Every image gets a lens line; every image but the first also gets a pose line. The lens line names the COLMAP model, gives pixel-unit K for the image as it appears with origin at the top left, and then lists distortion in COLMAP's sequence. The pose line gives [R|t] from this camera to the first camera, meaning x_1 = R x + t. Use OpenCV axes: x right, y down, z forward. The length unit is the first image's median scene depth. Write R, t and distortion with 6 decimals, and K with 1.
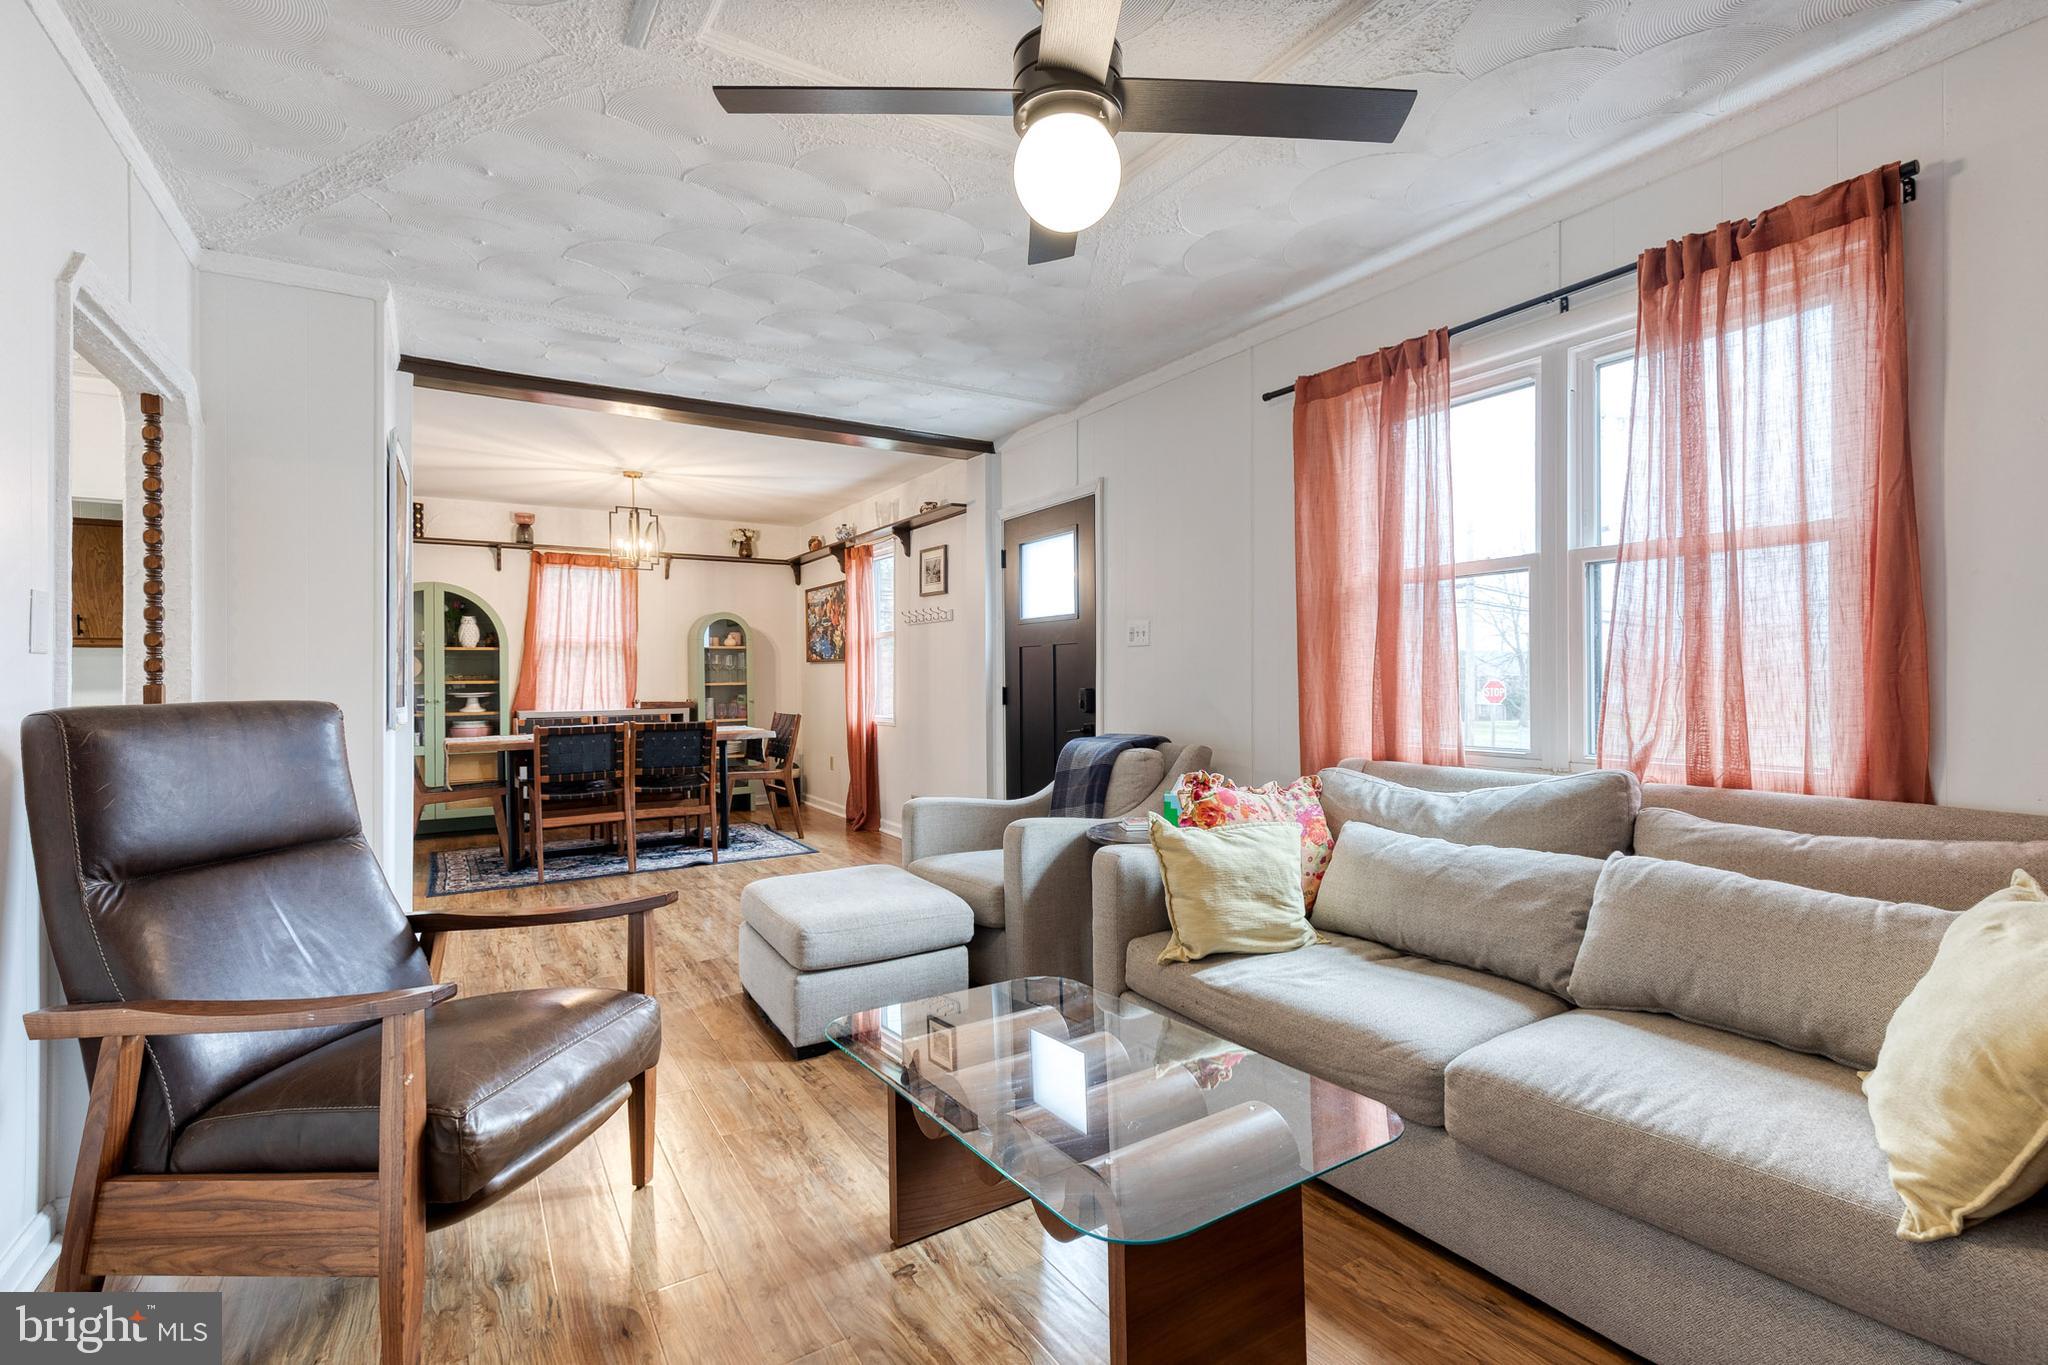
lens RADIAL K [[922.0, 0, 1046.5], [0, 922.0, 687.3], [0, 0, 1]] dist [0.013080, -0.002079]
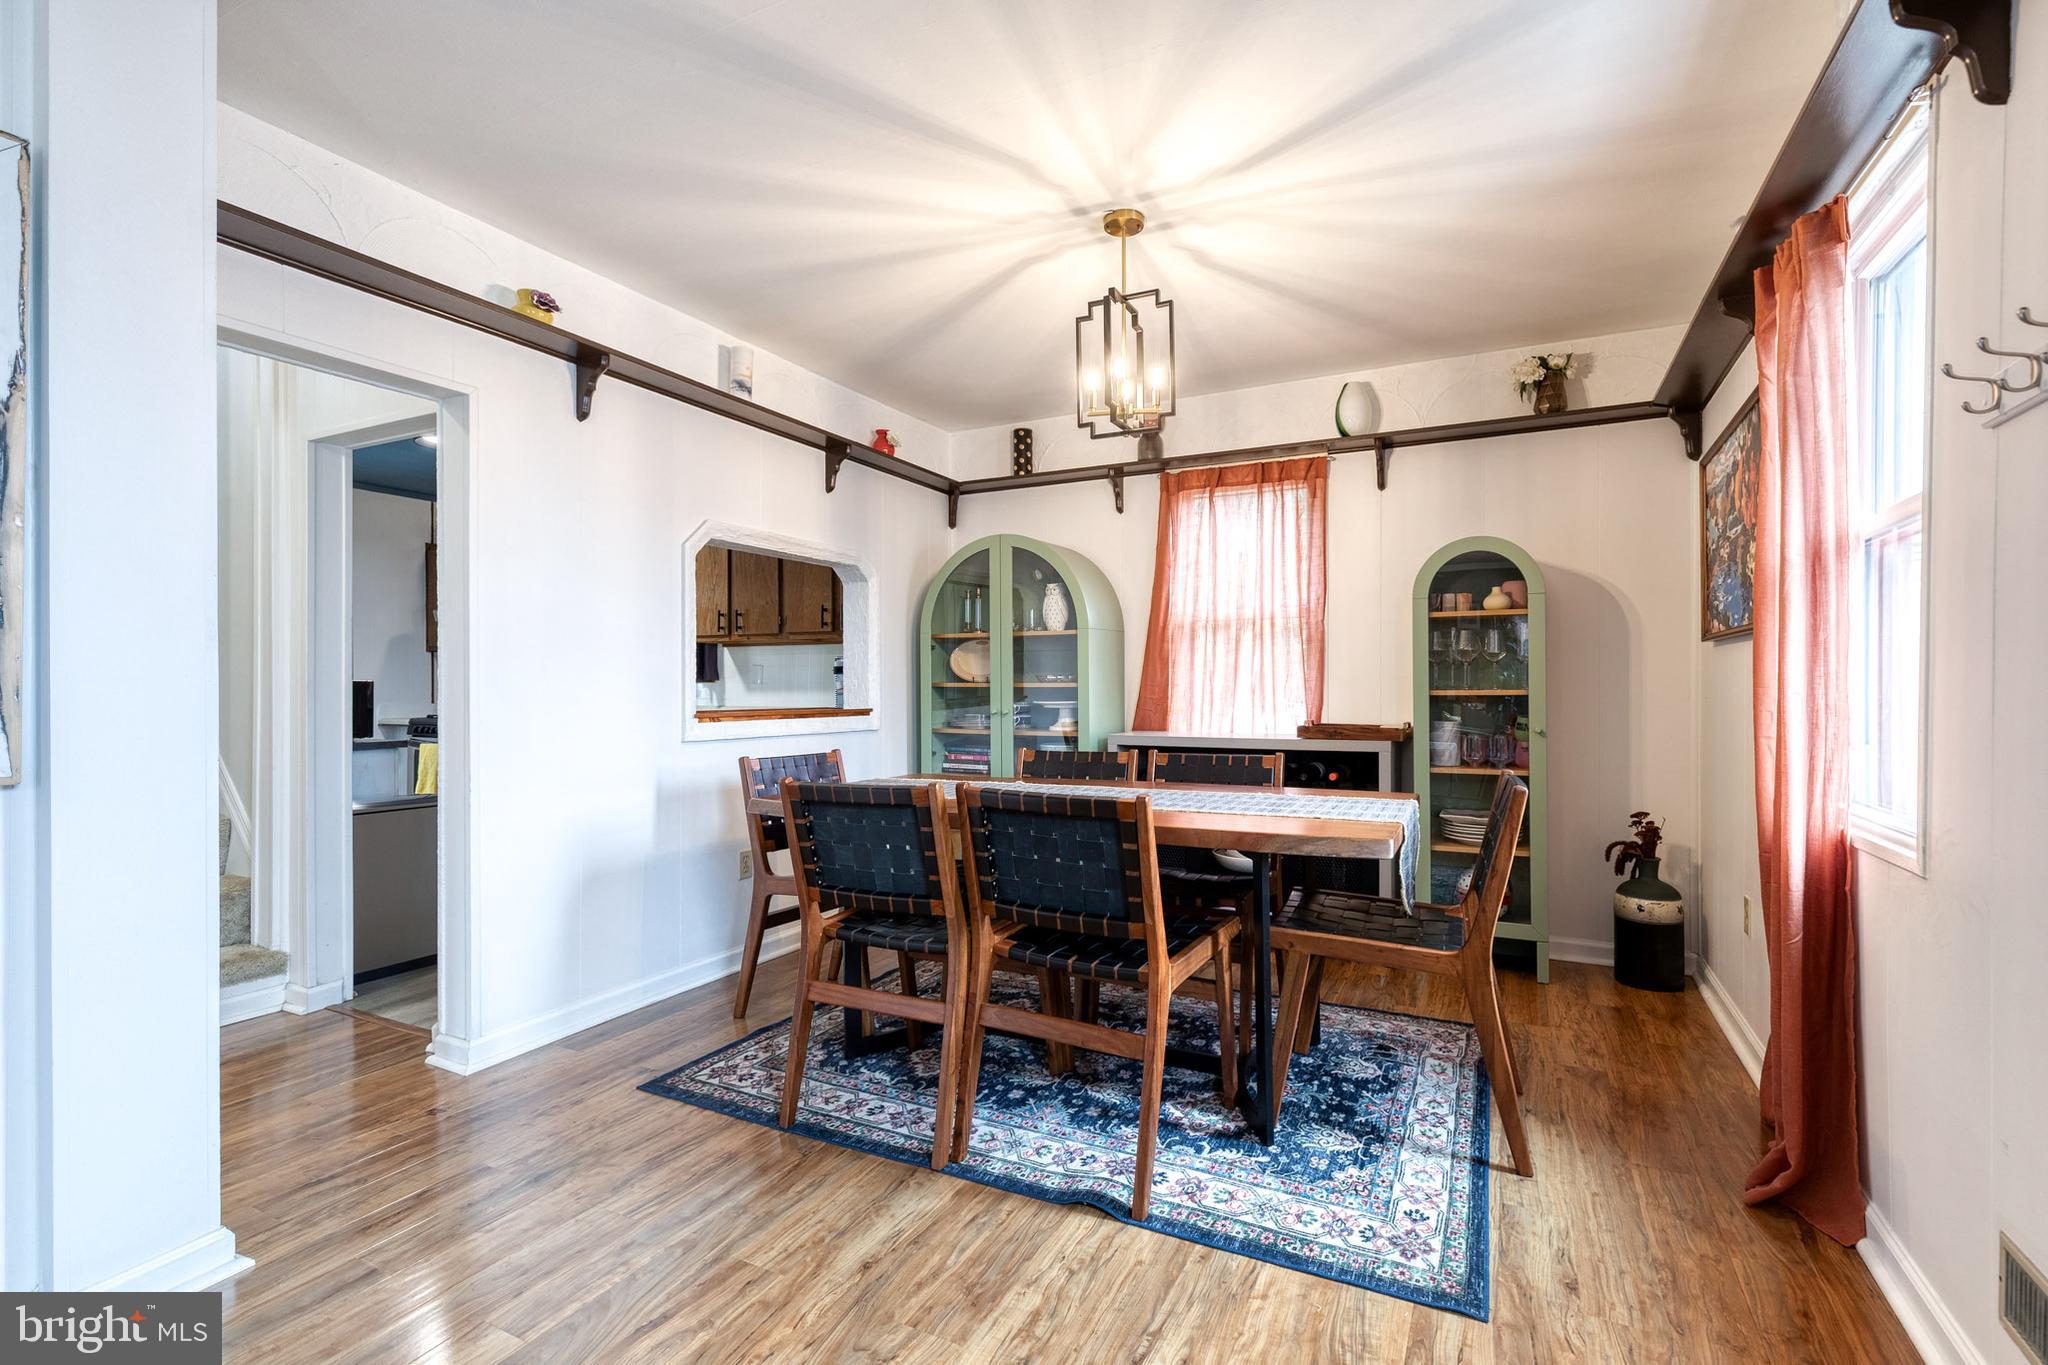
lens RADIAL K [[922.0, 0, 1059.0], [0, 922.0, 687.8], [0, 0, 1]] dist [0.013080, -0.002079]
pose [[0.515675, 0.007019, -0.856756, -0.131227], [-0.014507, 0.999895, -0.000540, -0.006335], [0.856662, 0.012707, 0.515722, 1.234800]]
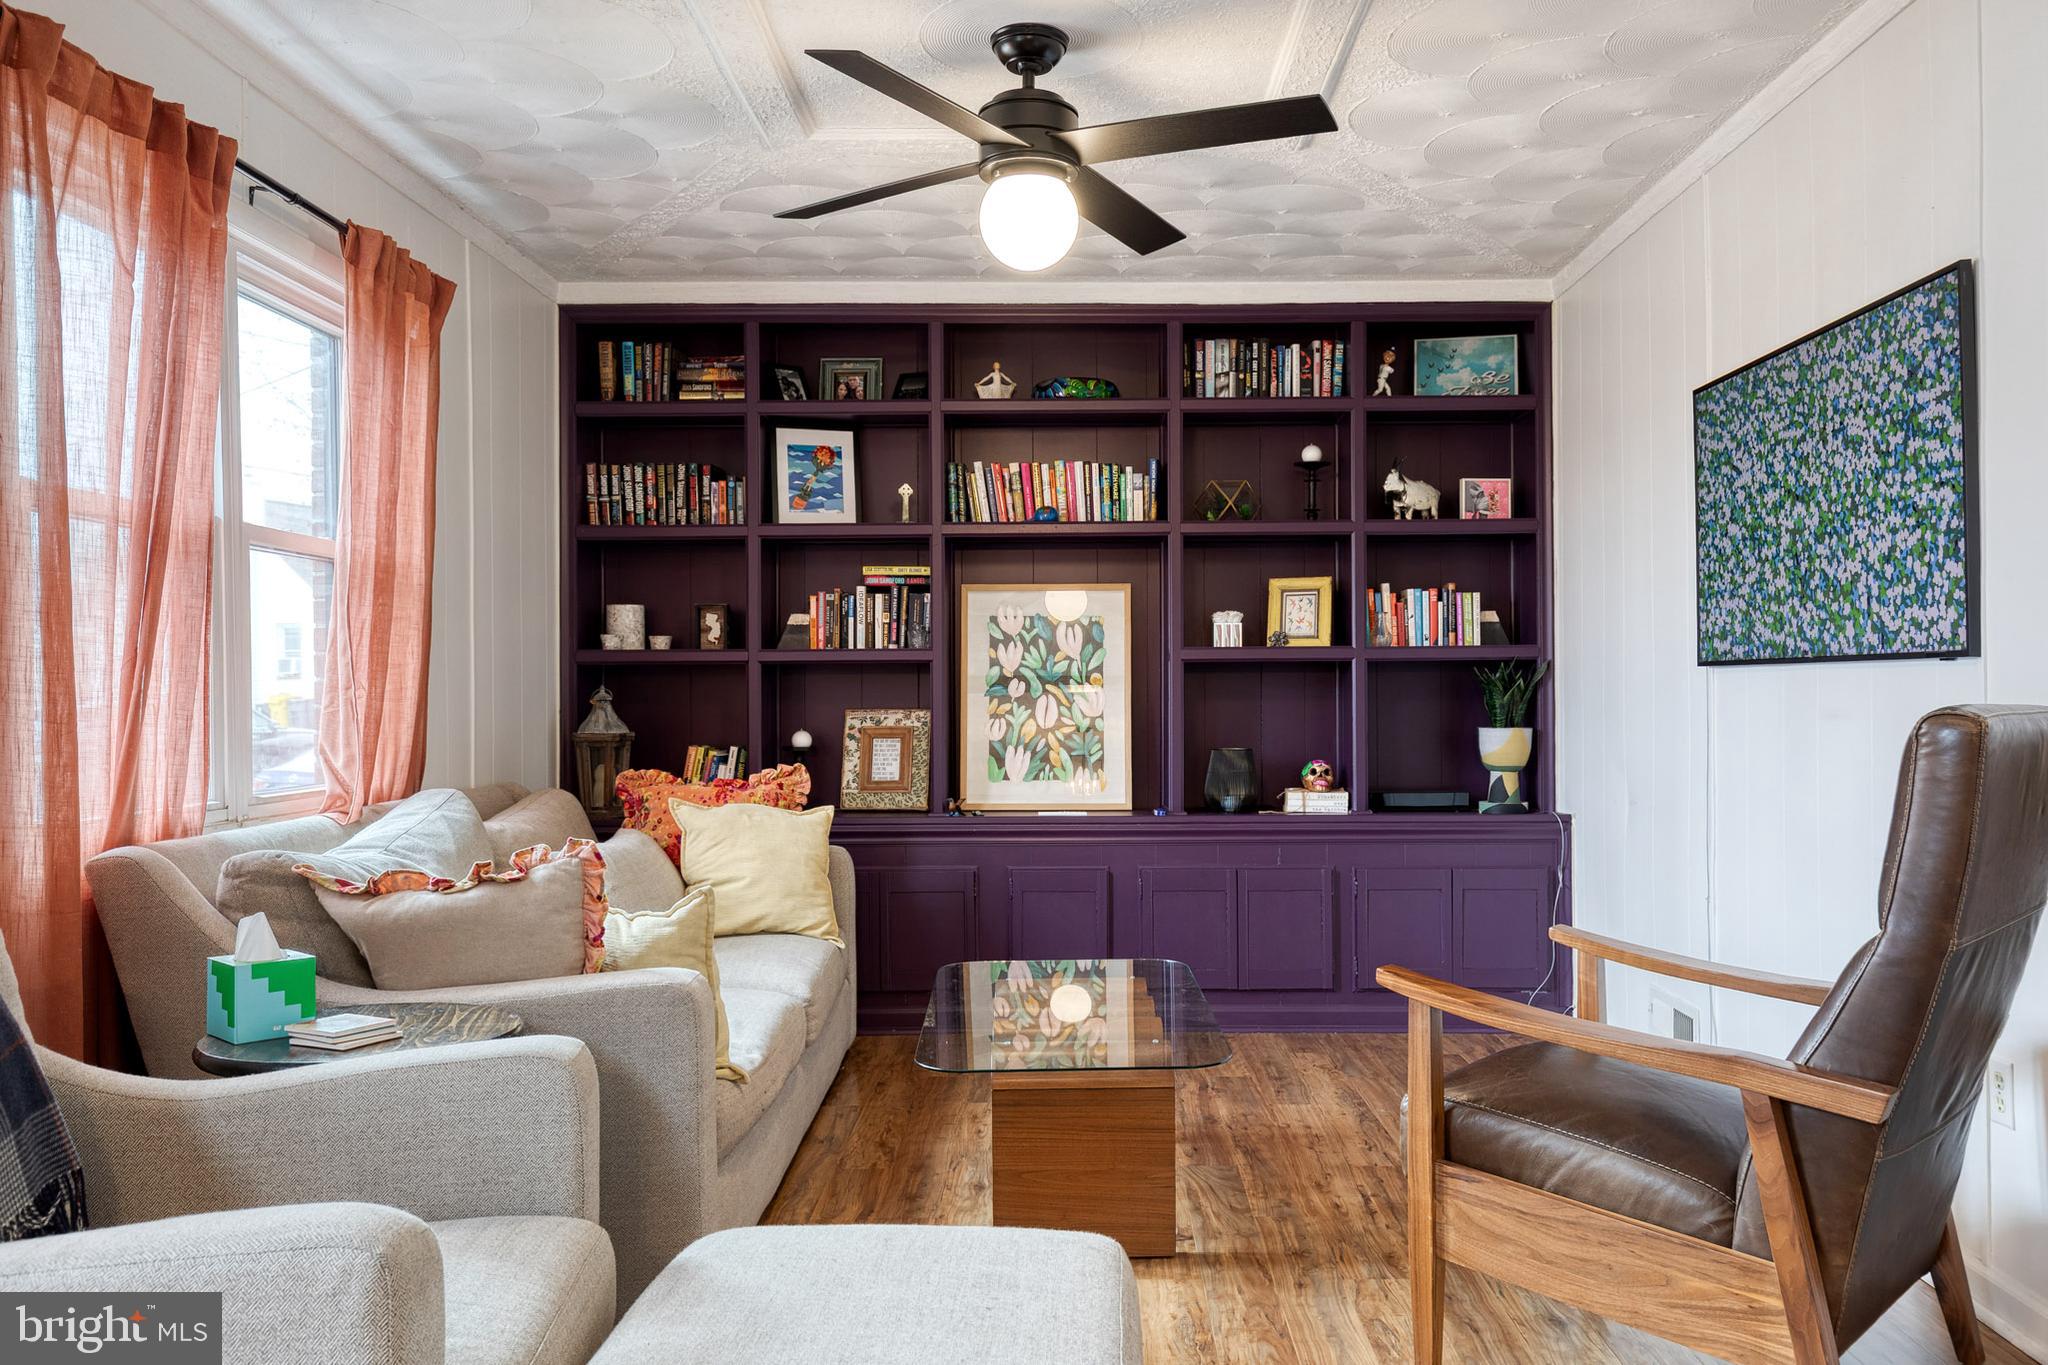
lens RADIAL K [[1557.0, 0, 1077.2], [0, 1557.0, 704.0], [0, 0, 1]] dist [-0.000499, 0.010946]
pose [[-0.841828, 0.005262, 0.539720, -0.493853], [0.015147, 0.999789, 0.013878, -0.005648], [-0.539533, 0.019858, -0.841730, 1.228636]]
